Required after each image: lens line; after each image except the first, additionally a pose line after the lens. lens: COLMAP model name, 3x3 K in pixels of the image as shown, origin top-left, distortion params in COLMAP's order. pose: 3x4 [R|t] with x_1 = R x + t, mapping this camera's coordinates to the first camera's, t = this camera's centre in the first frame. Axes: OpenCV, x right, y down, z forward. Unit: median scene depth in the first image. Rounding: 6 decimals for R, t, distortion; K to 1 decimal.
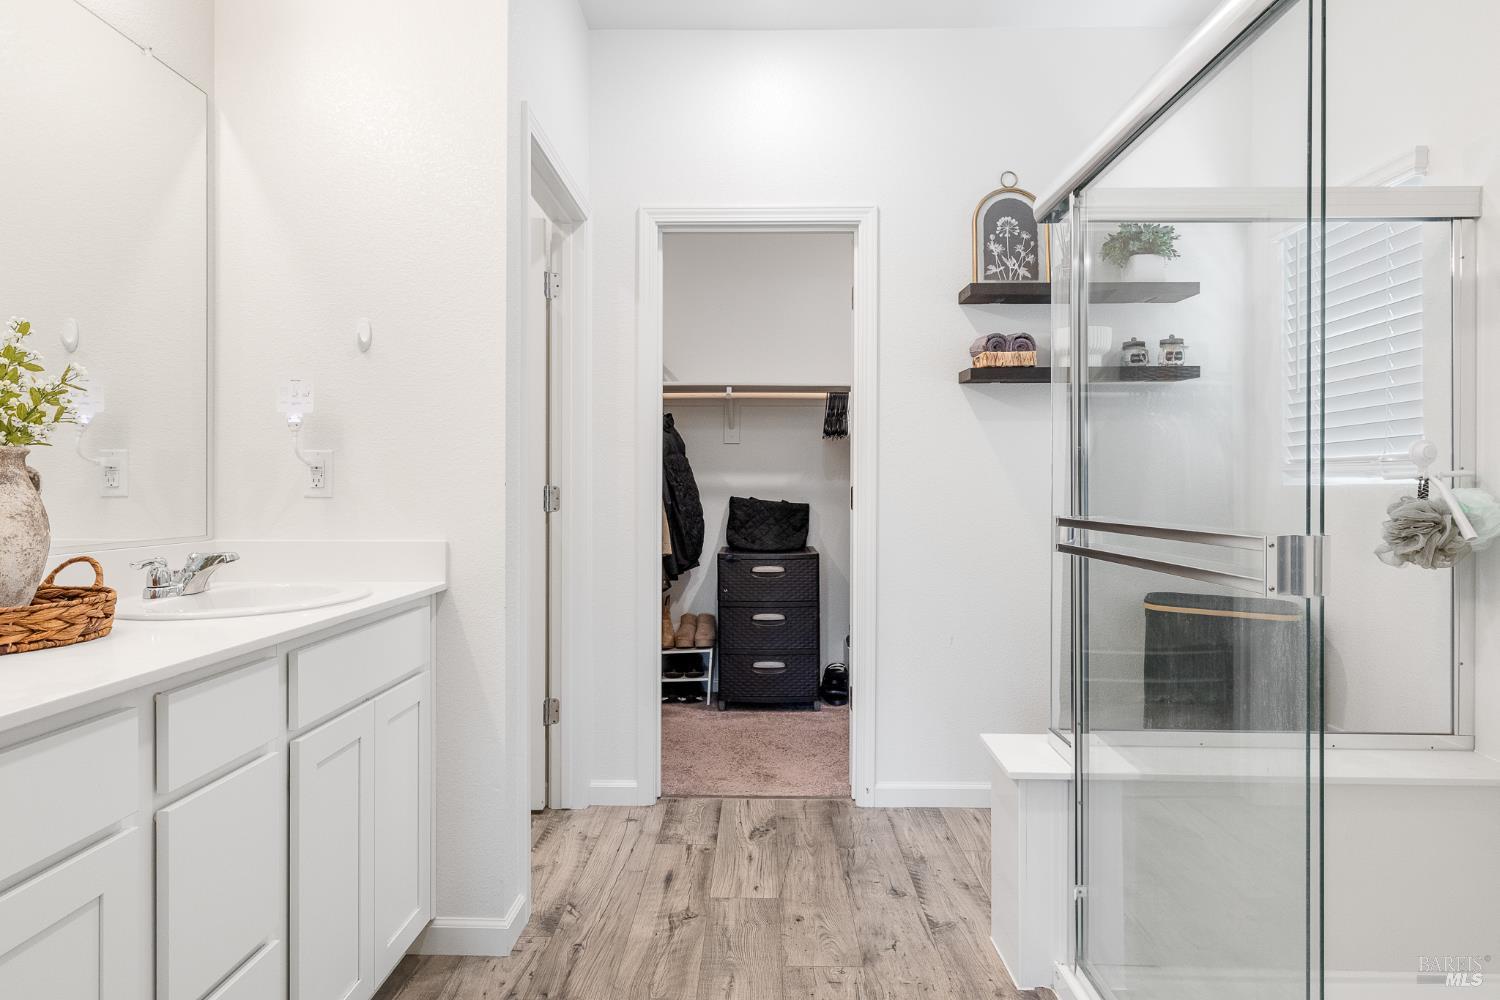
lens RADIAL K [[845.3, 0, 750.0], [0, 845.3, 500.0], [0, 0, 1]] dist [-0.002431, -0.000233]
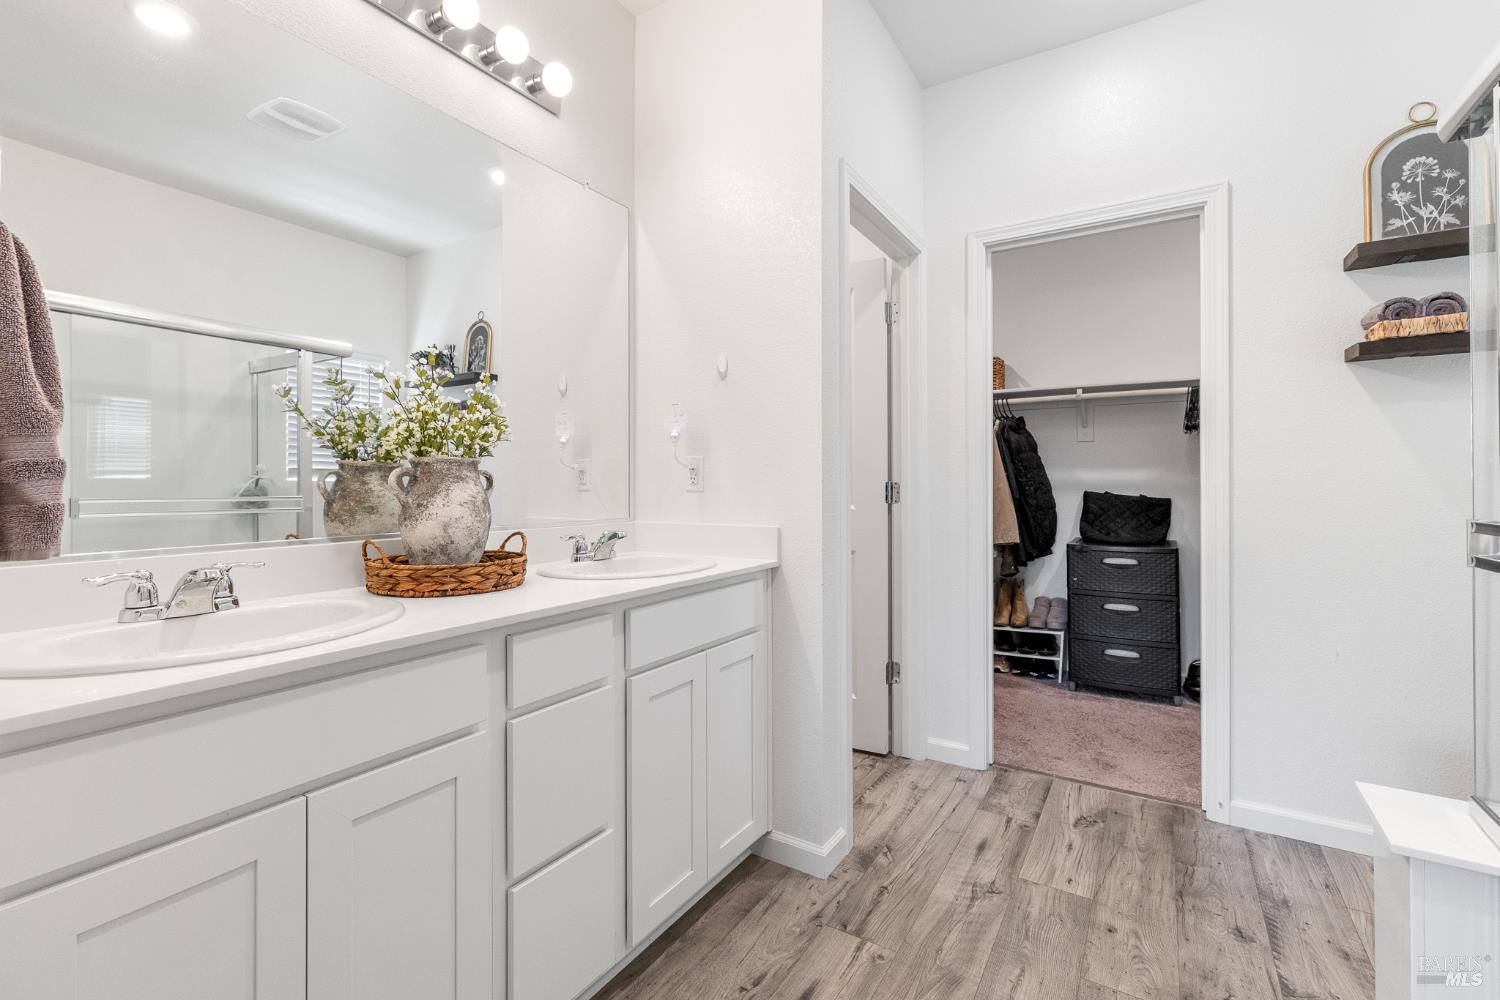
lens RADIAL K [[662.3, 0, 747.6], [0, 662.3, 485.1], [0, 0, 1]] dist [0.000470, 0.000336]
pose [[0.858830, -0.001573, -0.512259, 0.074547], [-0.004281, 0.999938, -0.010248, -0.001916], [0.512244, 0.010995, 0.858770, 0.109085]]
